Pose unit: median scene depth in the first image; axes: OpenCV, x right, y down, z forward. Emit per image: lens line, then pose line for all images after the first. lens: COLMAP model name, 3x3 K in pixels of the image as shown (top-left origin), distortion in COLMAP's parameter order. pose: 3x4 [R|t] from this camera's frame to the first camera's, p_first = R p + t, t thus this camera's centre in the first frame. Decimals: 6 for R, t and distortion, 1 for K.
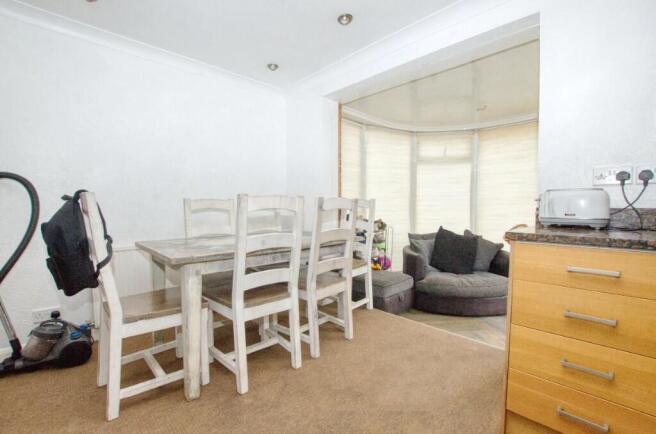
lens RADIAL K [[280.4, 0, 326.4], [0, 280.4, 220.7], [0, 0, 1]] dist [-0.015480, -0.000002]
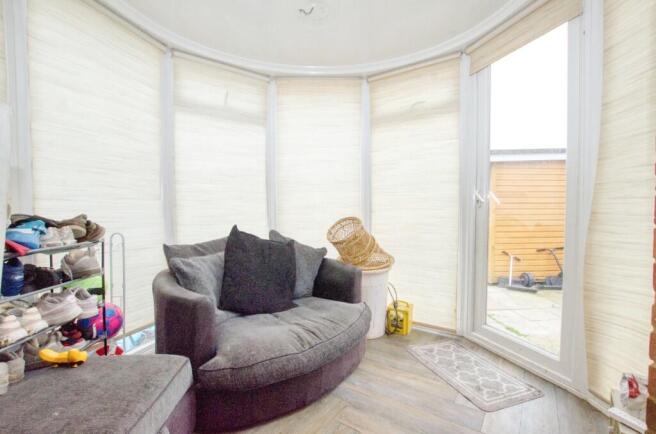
lens RADIAL K [[280.4, 0, 326.4], [0, 280.4, 220.7], [0, 0, 1]] dist [-0.015480, -0.000002]
pose [[0.663923, -0.027932, 0.747279, 0.138017], [0.049498, 0.998752, -0.006645, 0.022241], [-0.746161, 0.041400, 0.664477, 0.529063]]
